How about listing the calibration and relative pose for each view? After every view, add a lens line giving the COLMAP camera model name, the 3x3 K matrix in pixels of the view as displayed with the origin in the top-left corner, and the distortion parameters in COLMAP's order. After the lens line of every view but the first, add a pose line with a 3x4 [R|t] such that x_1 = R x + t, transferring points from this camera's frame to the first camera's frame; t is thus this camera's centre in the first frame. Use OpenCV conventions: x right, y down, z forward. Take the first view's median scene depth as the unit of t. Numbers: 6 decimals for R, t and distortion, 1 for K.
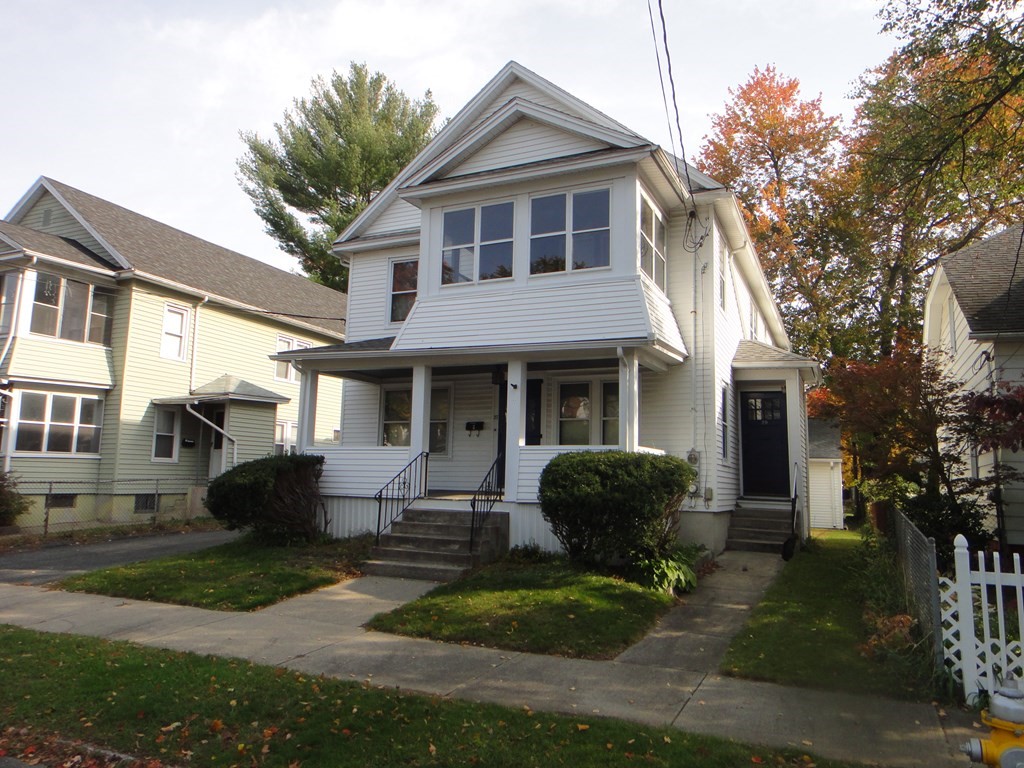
lens RADIAL K [[712.8, 0, 510.1], [0, 712.8, 392.0], [0, 0, 1]] dist [0.000382, 0.000102]
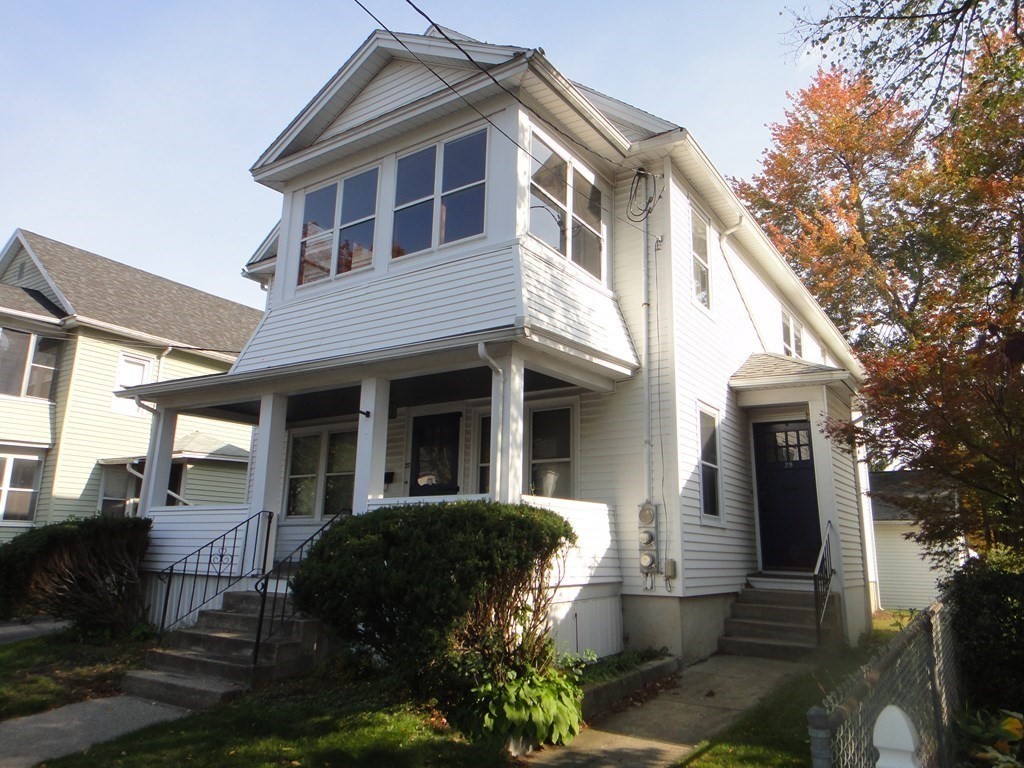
lens RADIAL K [[722.3, 0, 512.0], [0, 722.3, 384.0], [0, 0, 1]] dist [0.003241, -0.004075]
pose [[0.988494, -0.038993, -0.146146, 0.226875], [0.023798, 0.994259, -0.104316, 0.036486], [0.149375, 0.099638, 0.983748, 0.284842]]
